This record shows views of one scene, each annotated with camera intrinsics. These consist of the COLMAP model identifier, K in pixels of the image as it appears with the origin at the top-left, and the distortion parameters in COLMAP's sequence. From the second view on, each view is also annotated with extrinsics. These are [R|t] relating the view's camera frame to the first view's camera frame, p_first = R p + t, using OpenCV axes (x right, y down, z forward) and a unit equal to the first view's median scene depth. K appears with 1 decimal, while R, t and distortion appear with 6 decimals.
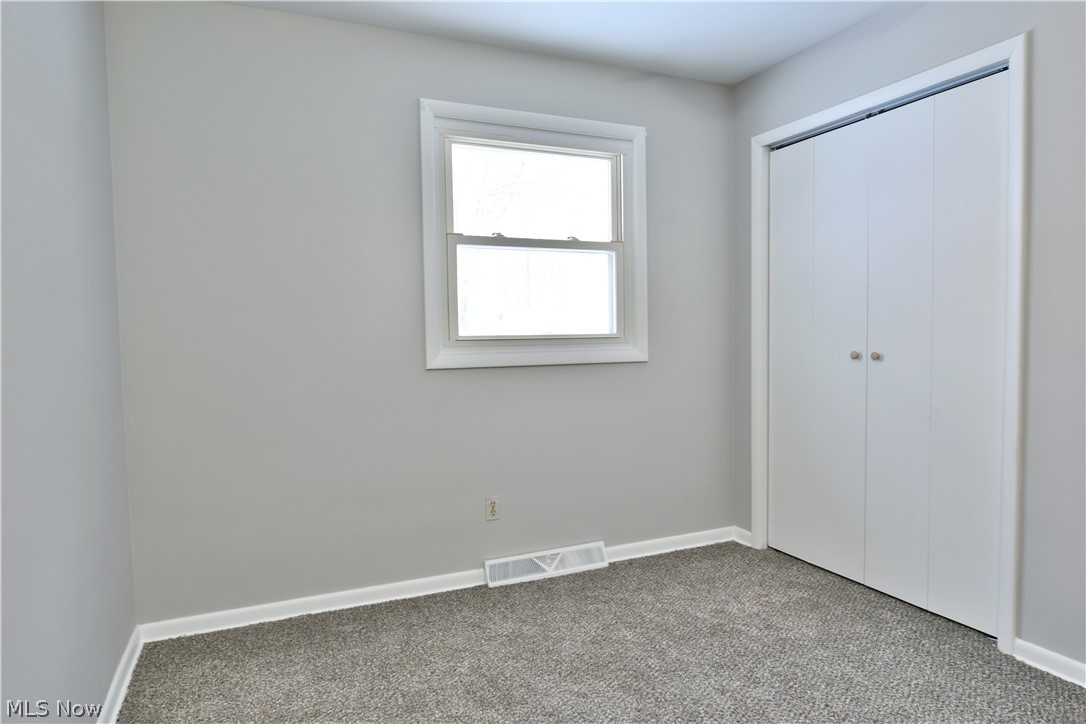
lens RADIAL K [[670.5, 0, 539.0], [0, 670.5, 368.8], [0, 0, 1]] dist [-0.013792, -0.001768]
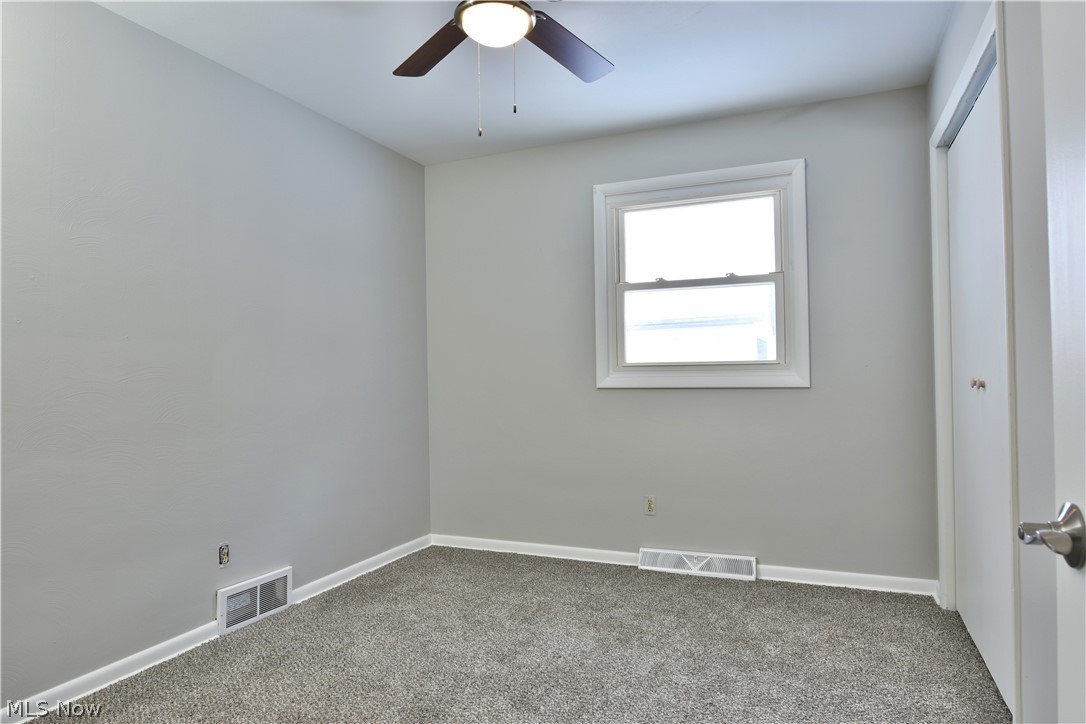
lens RADIAL K [[670.5, 0, 527.7], [0, 670.5, 366.9], [0, 0, 1]] dist [-0.013792, -0.001768]
pose [[0.668758, 0.001167, -0.743479, 0.684042], [-0.033515, 0.999030, -0.028579, 0.000561], [0.742725, 0.044030, 0.668148, 0.019529]]
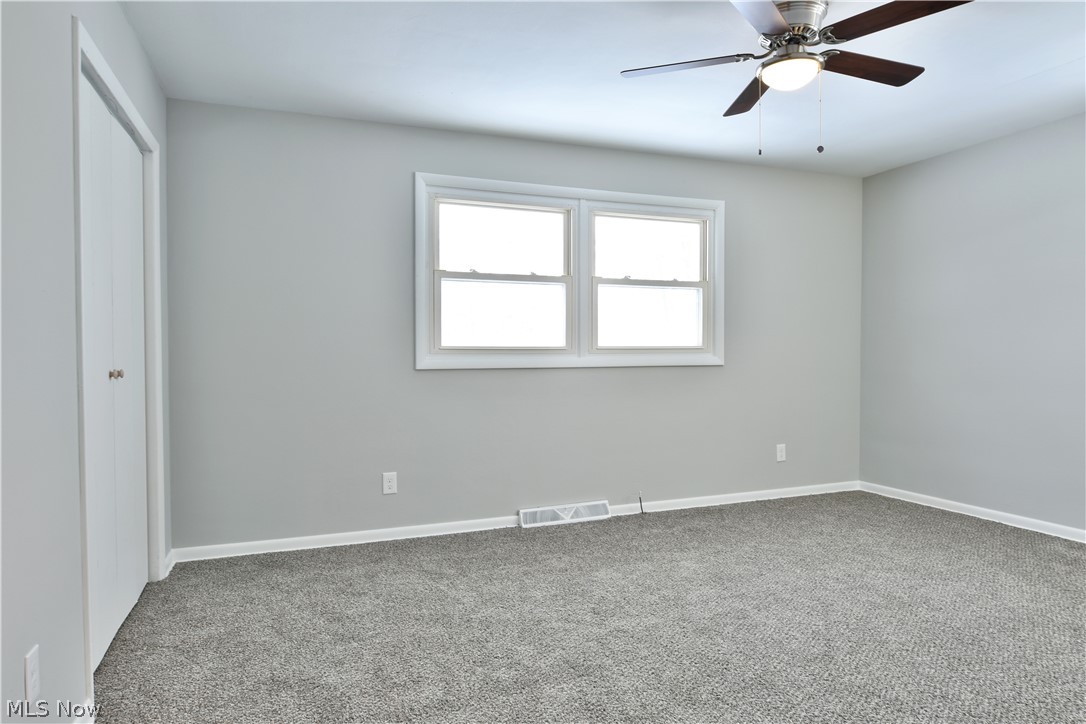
lens RADIAL K [[628.5, 0, 512.4], [0, 628.5, 366.4], [0, 0, 1]] dist [-0.006423, -0.002801]
pose [[0.997568, 0.014454, -0.068180, 0.106186], [-0.016323, 0.999504, -0.026934, 0.023227], [0.067757, 0.027981, 0.997309, -0.242828]]
